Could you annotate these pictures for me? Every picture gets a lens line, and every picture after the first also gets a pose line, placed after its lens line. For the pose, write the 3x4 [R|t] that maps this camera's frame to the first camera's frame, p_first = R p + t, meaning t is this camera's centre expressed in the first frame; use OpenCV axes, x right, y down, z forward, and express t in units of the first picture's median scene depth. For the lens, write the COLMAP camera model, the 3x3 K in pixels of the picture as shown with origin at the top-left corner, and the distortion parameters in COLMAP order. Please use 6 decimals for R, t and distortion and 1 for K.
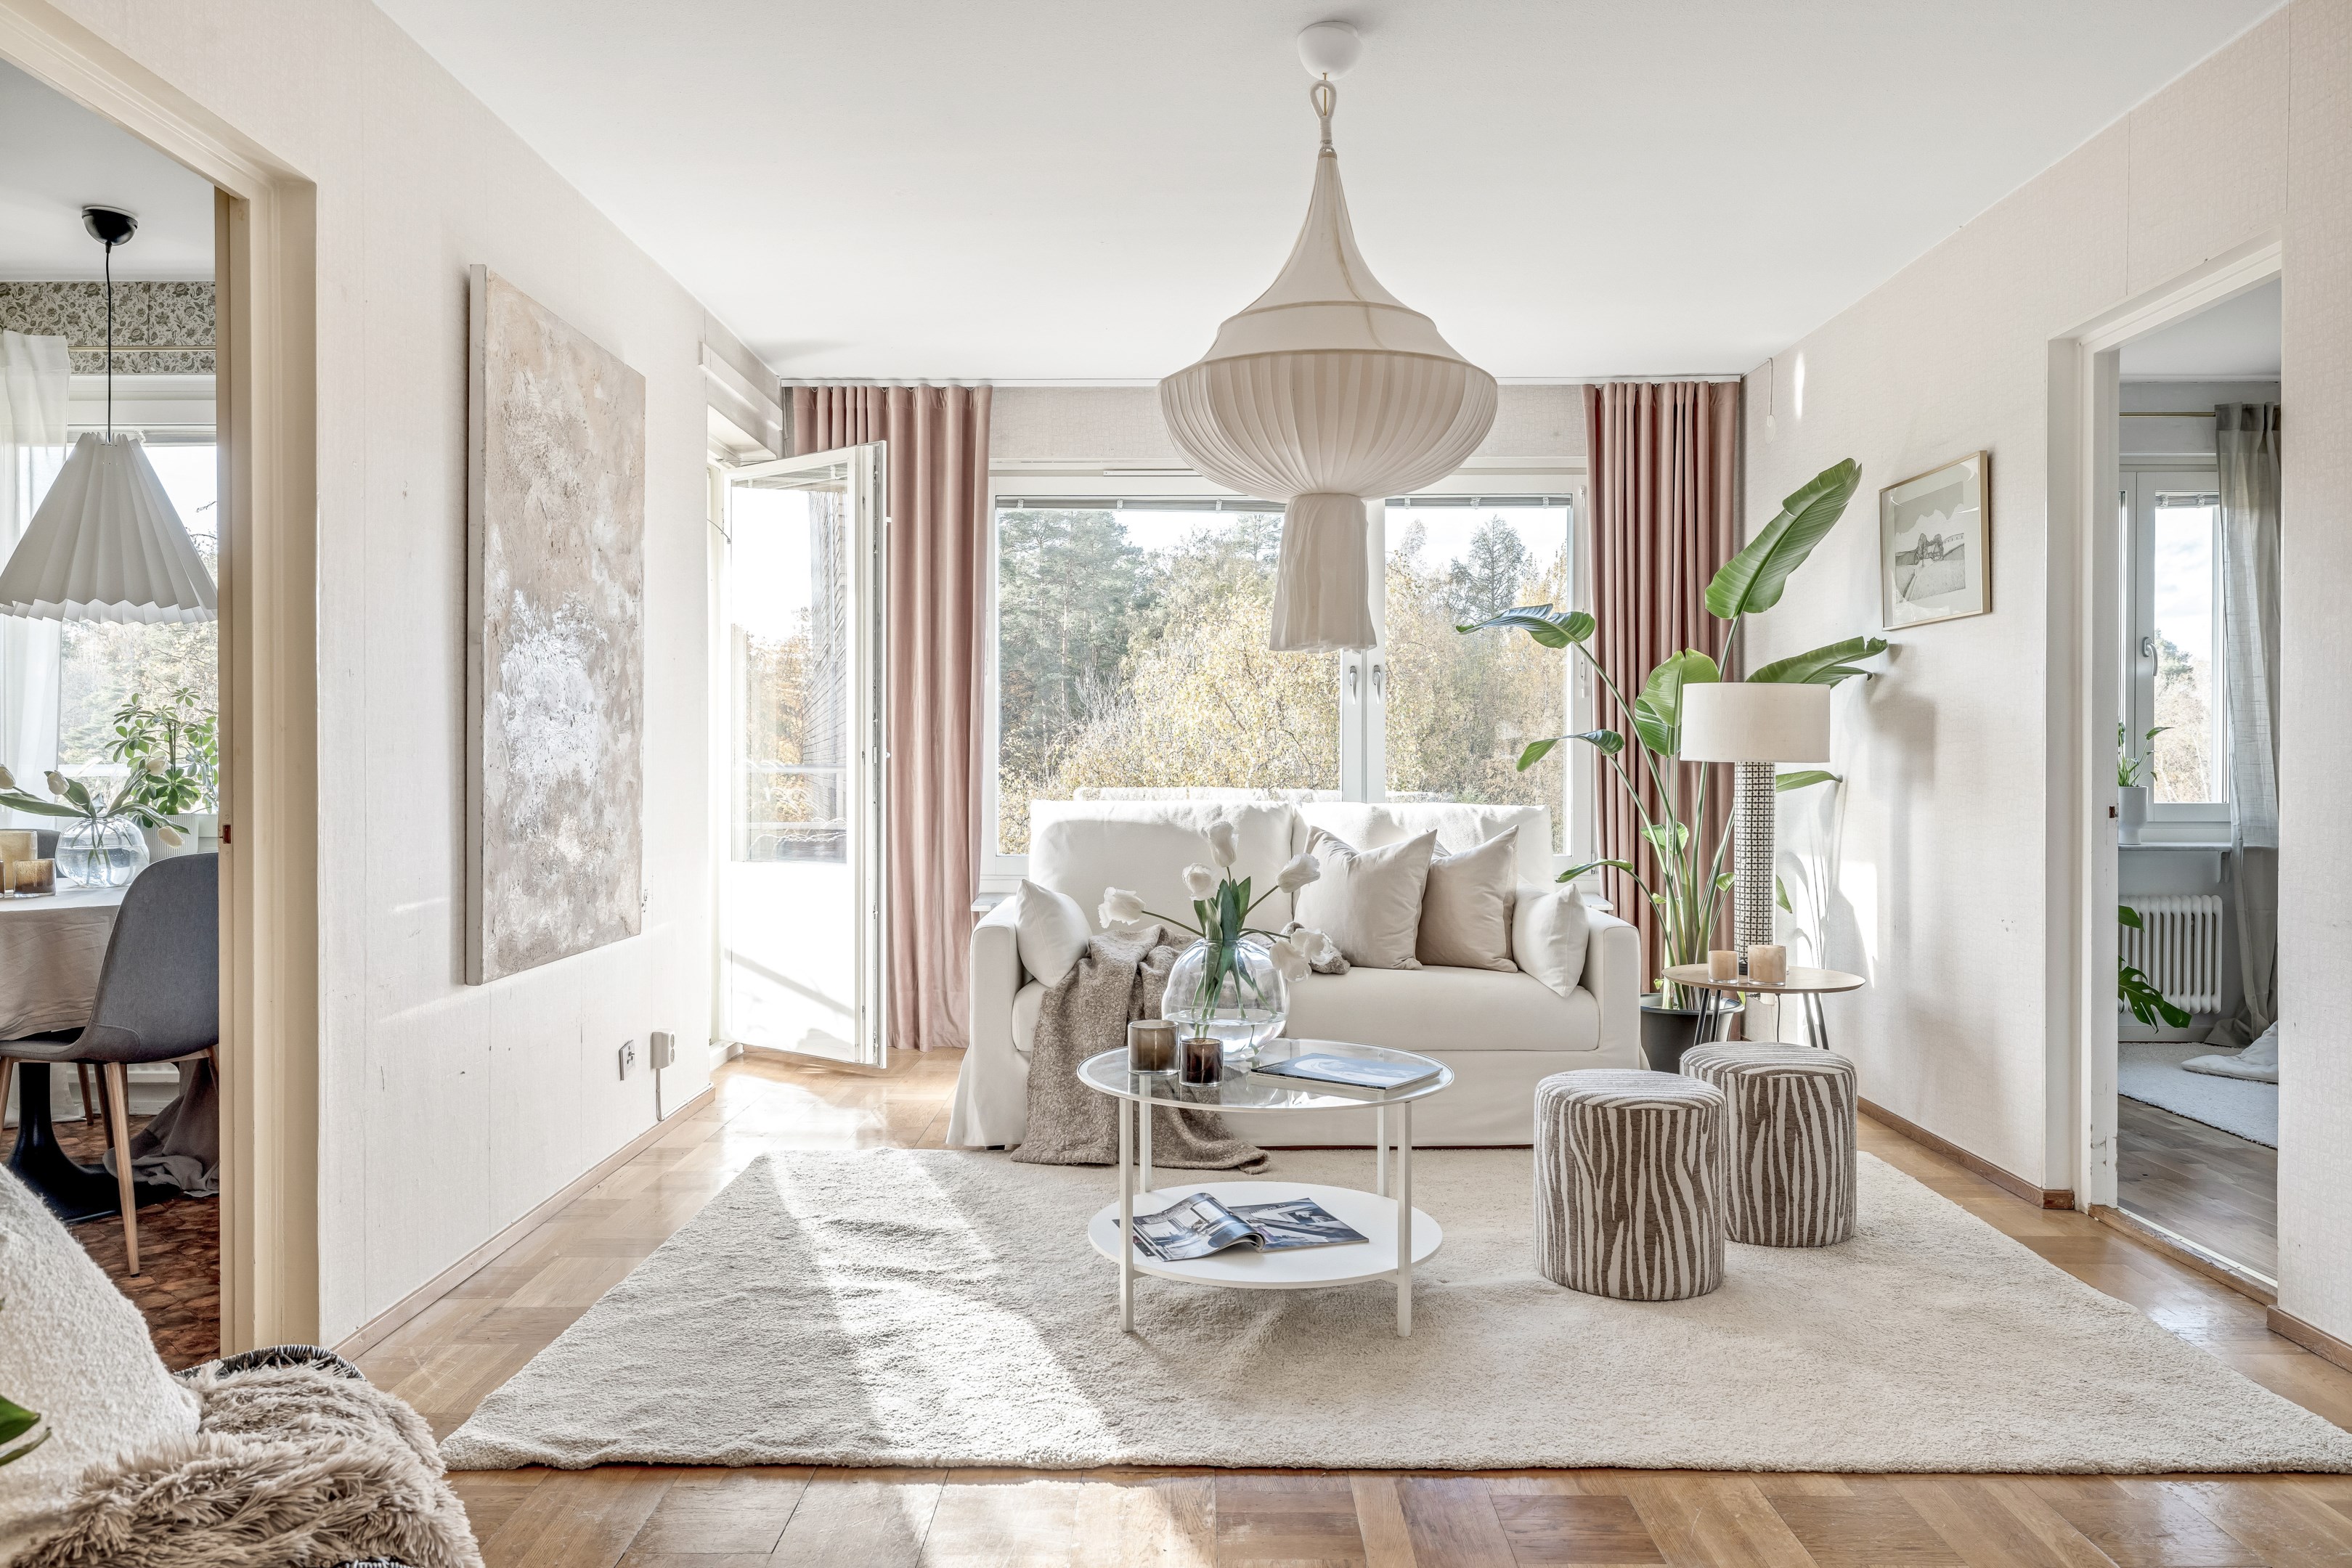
lens RADIAL K [[1635.0, 0, 1168.4], [0, 1635.0, 765.5], [0, 0, 1]] dist [0.002703, 0.002023]
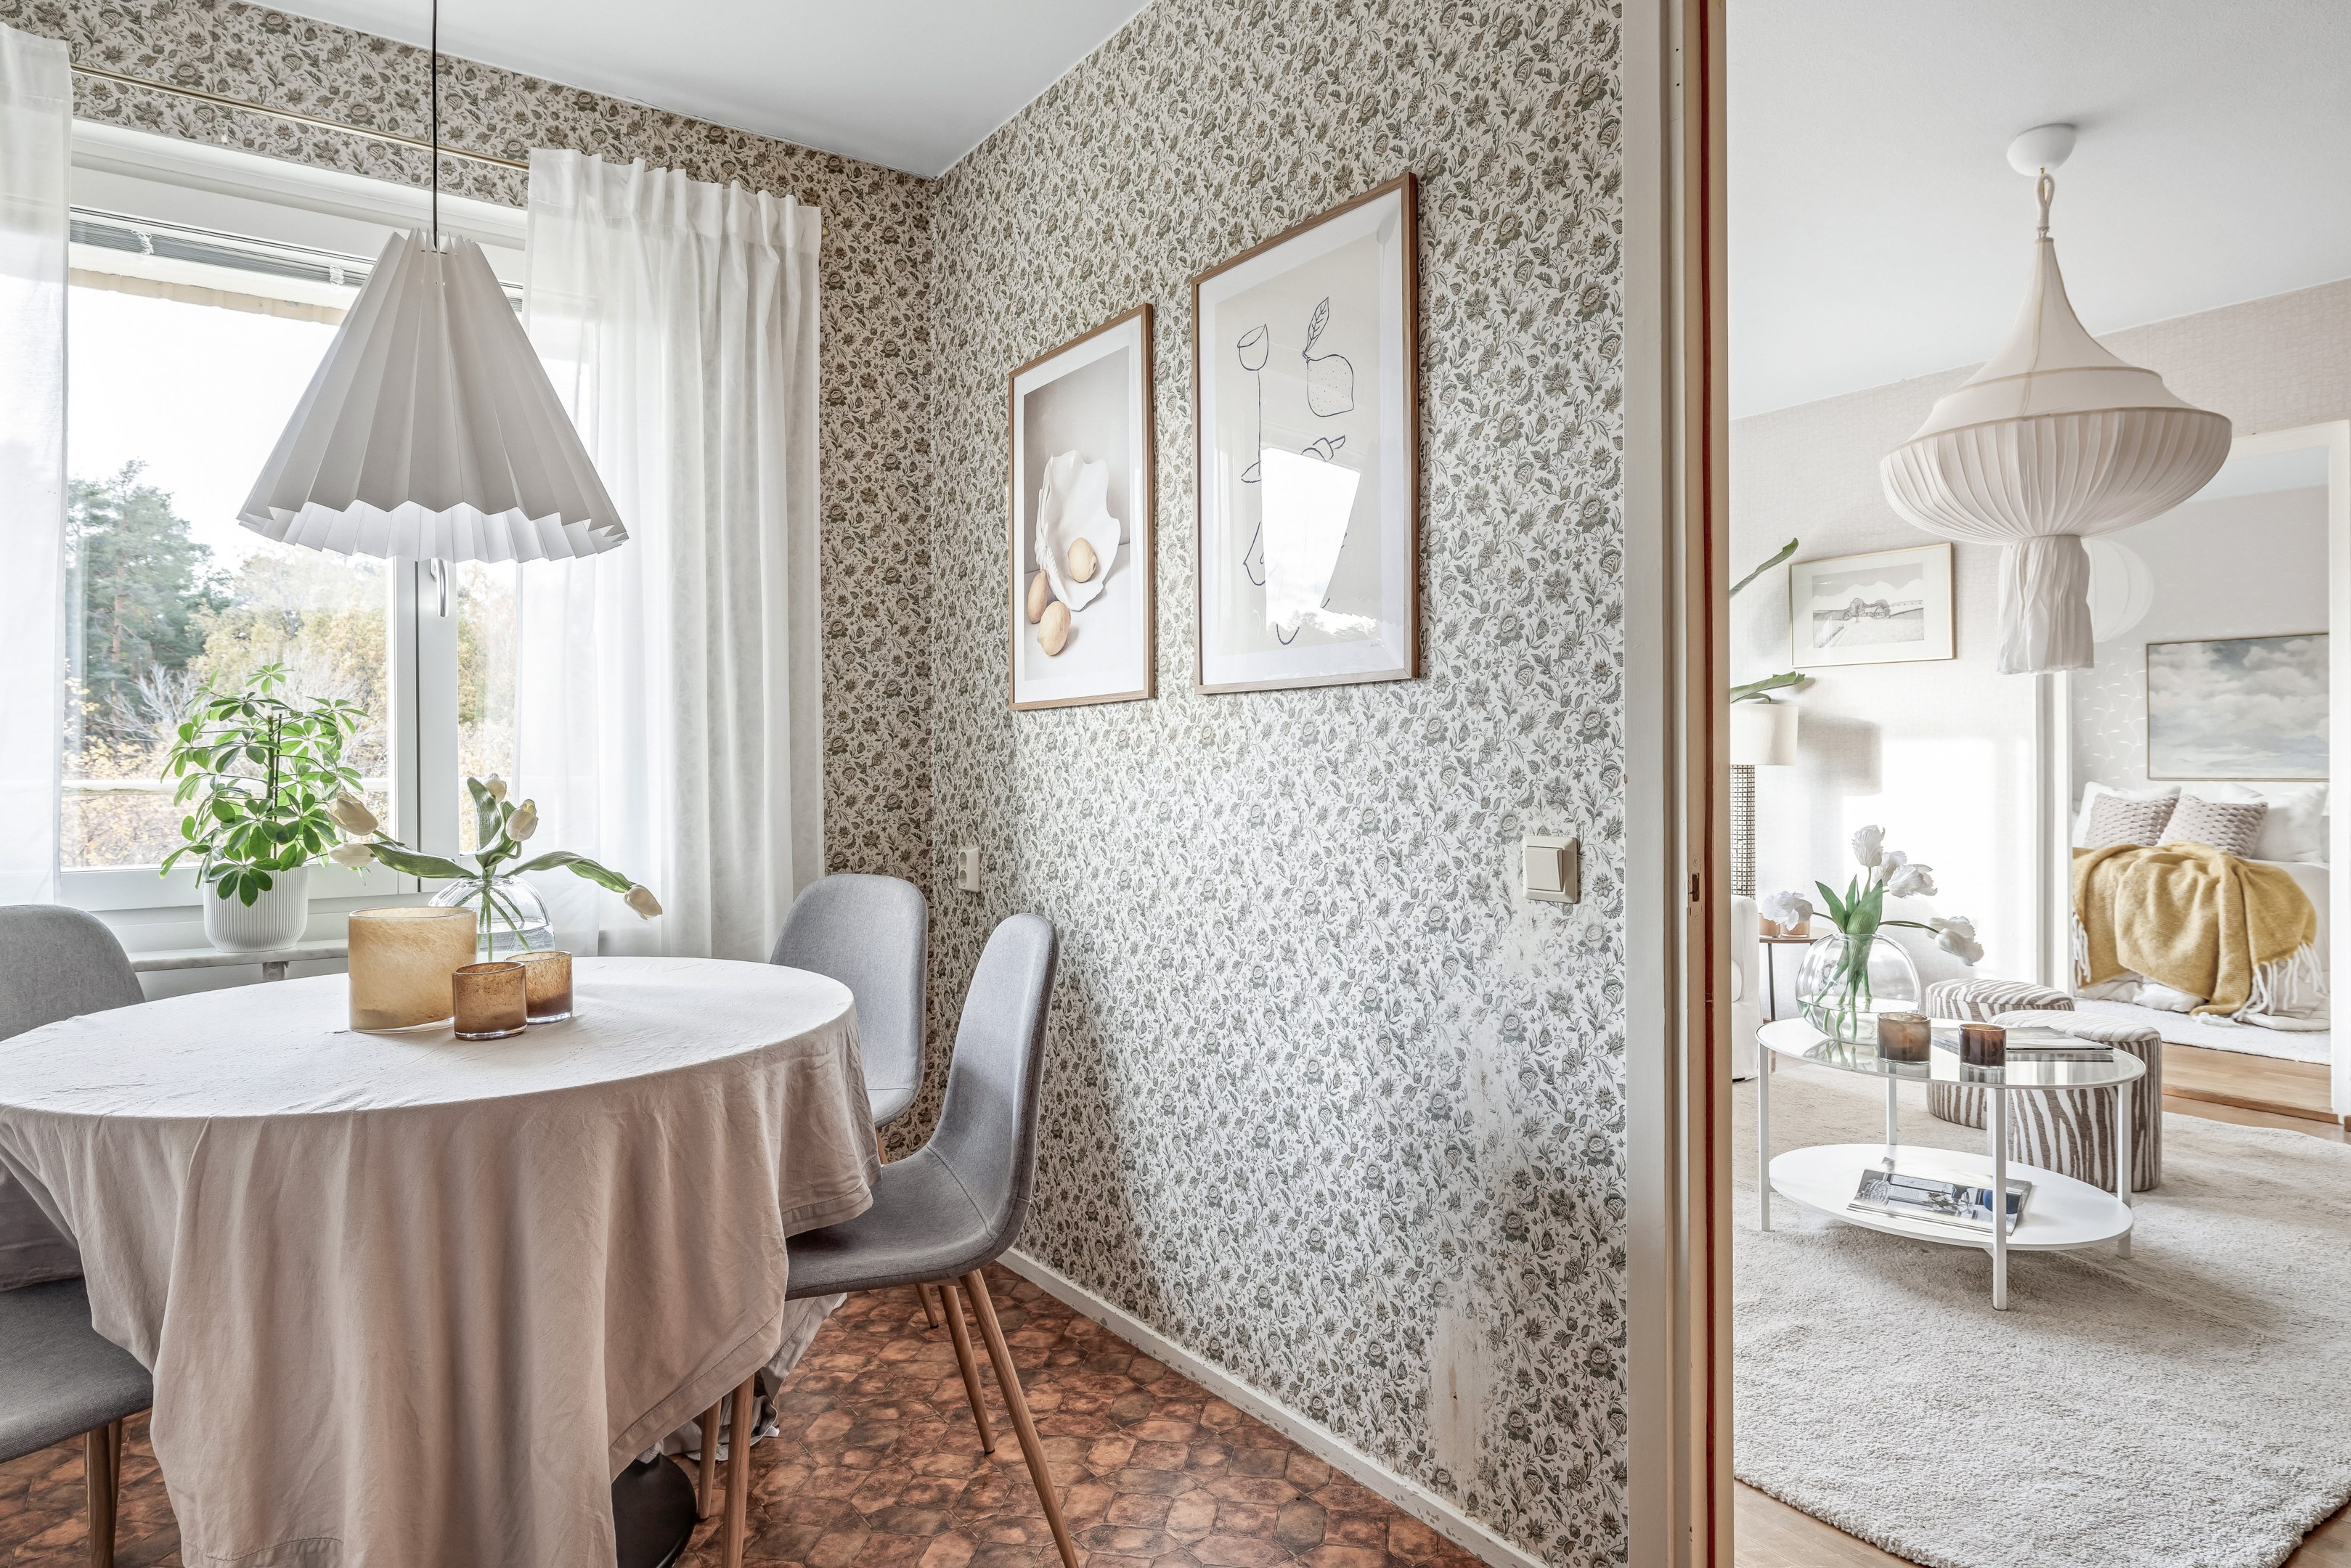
lens RADIAL K [[1364.8, 0, 1170.8], [0, 1364.8, 762.0], [0, 0, 1]] dist [-0.001518, 0.001850]
pose [[0.813932, -0.004728, 0.580941, -0.739334], [0.006278, 0.999980, -0.000658, -0.008425], [-0.580927, 0.004183, 0.813945, 0.448758]]
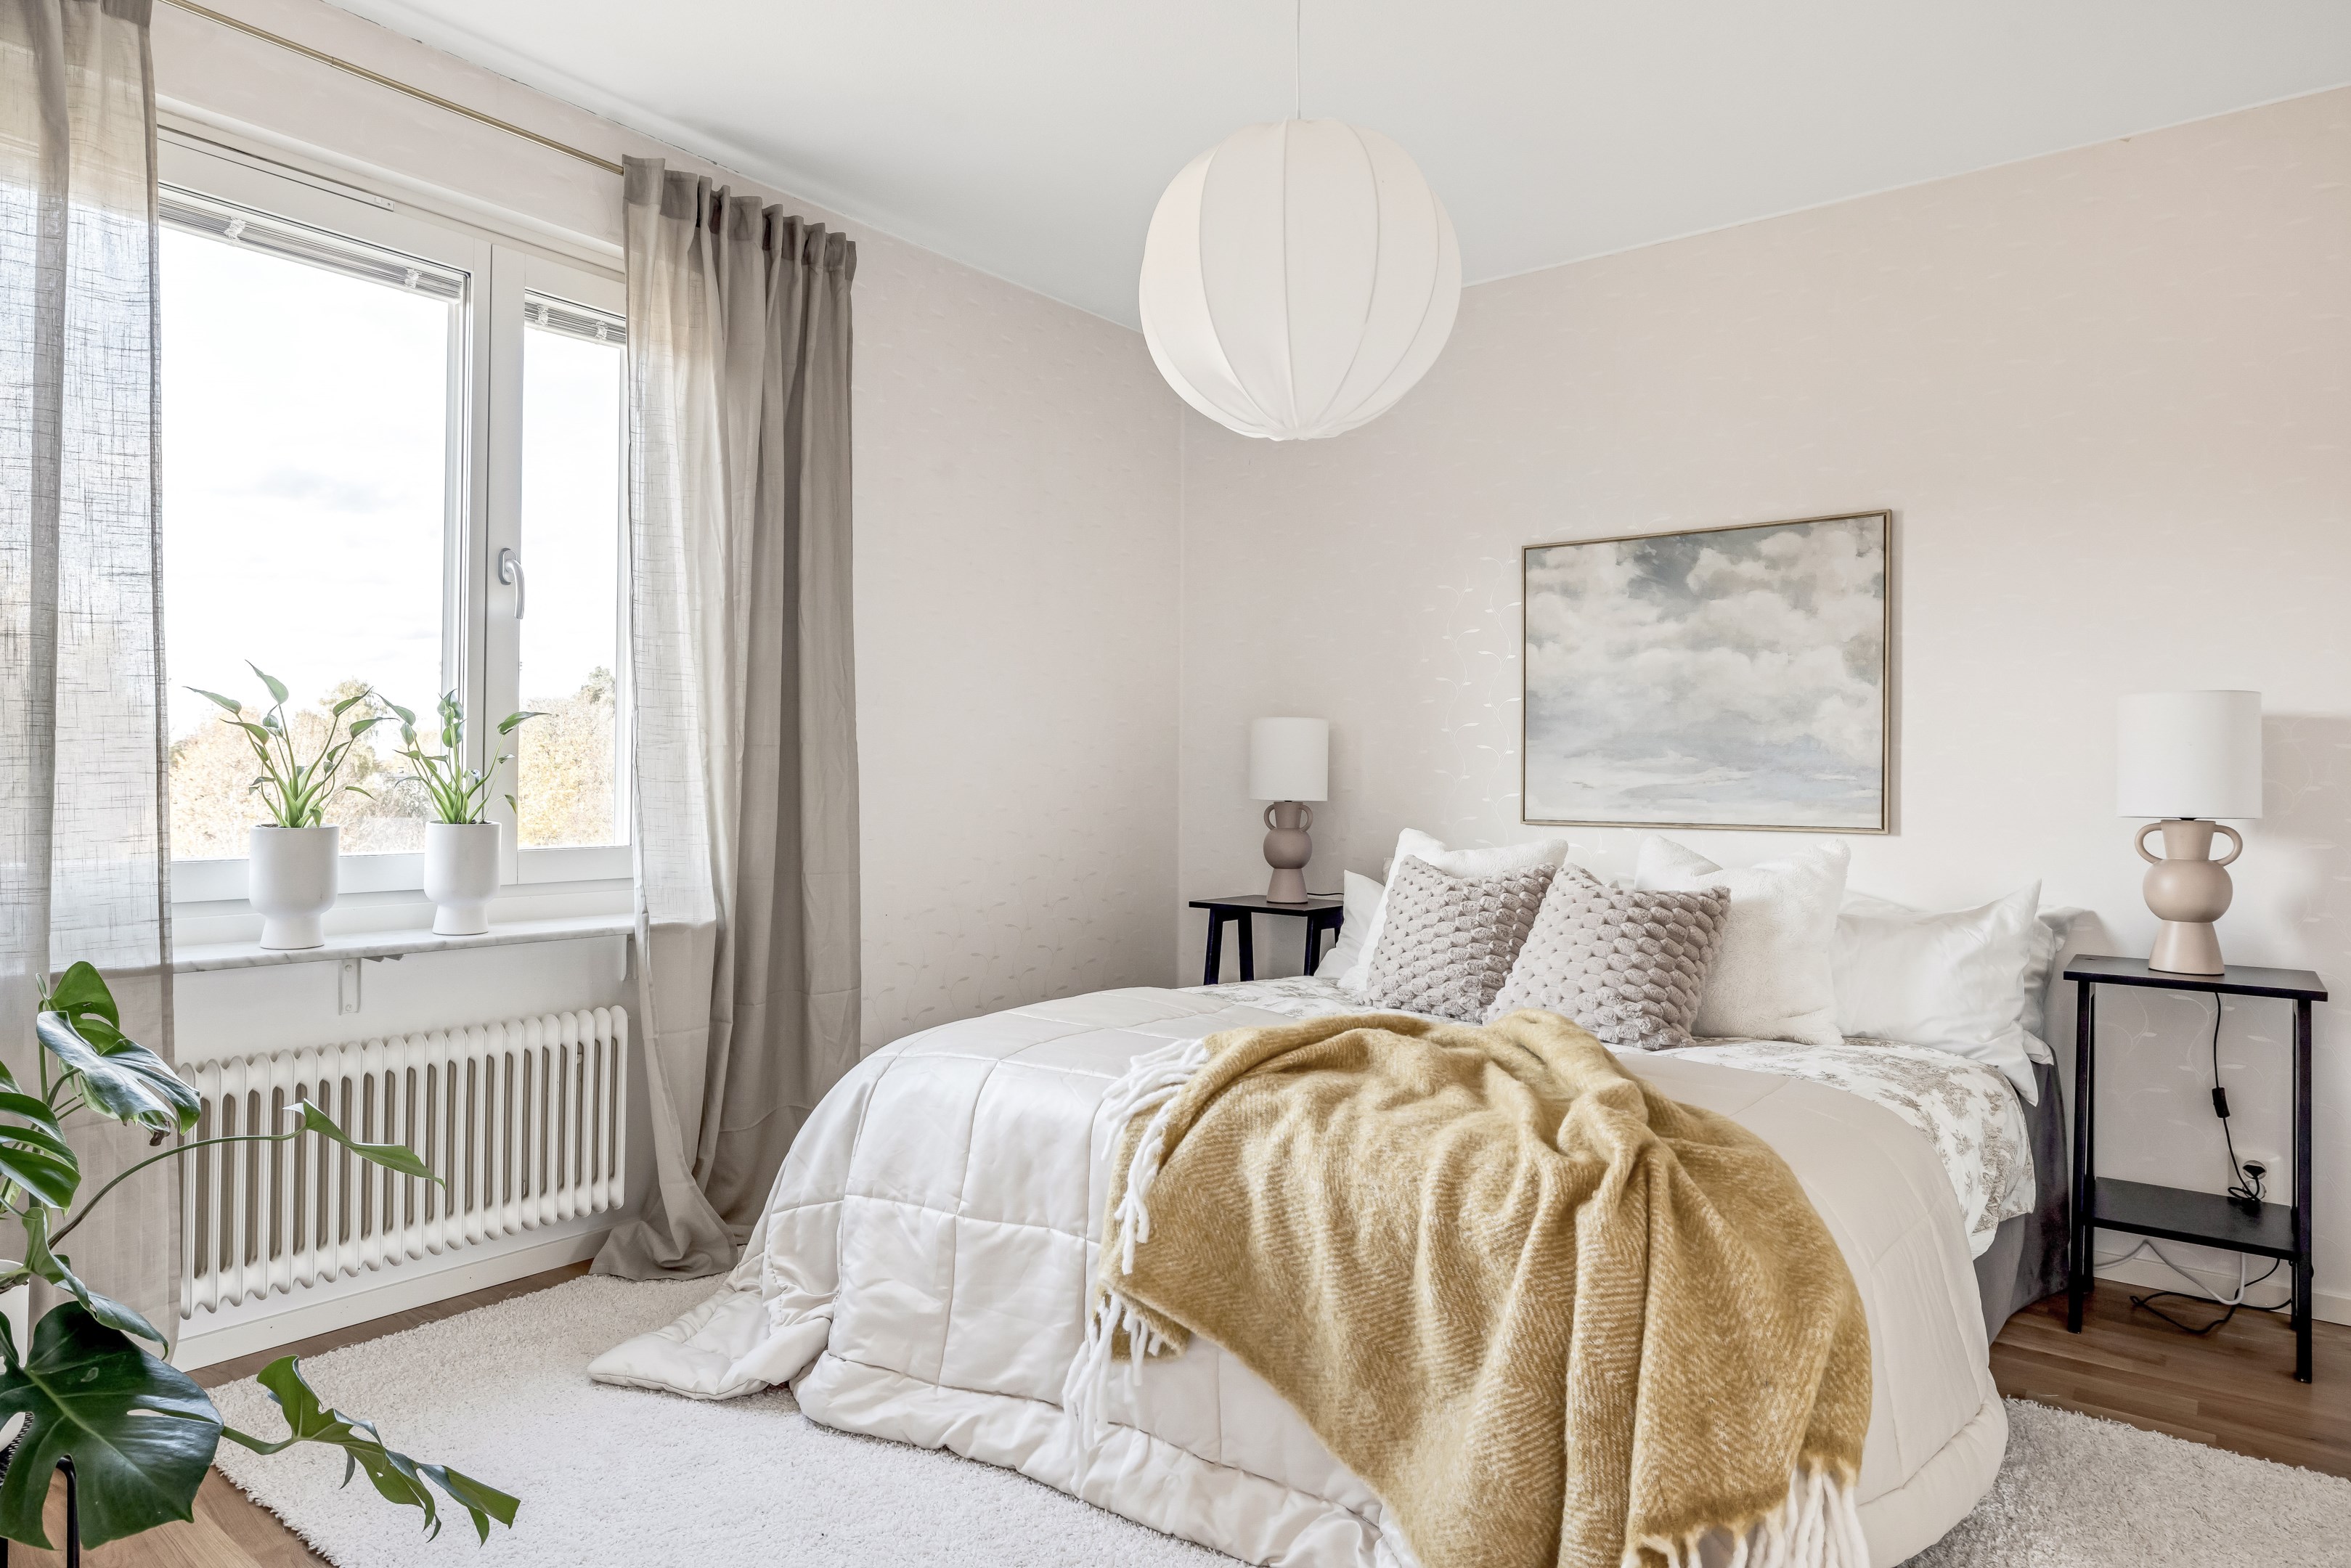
lens RADIAL K [[1412.7, 0, 1161.1], [0, 1412.7, 772.9], [0, 0, 1]] dist [-0.003466, 0.003724]
pose [[0.602804, 0.008156, 0.797848, 0.531434], [-0.007990, 0.999959, -0.004186, -0.004651], [-0.797850, -0.003851, 0.602844, 0.813158]]
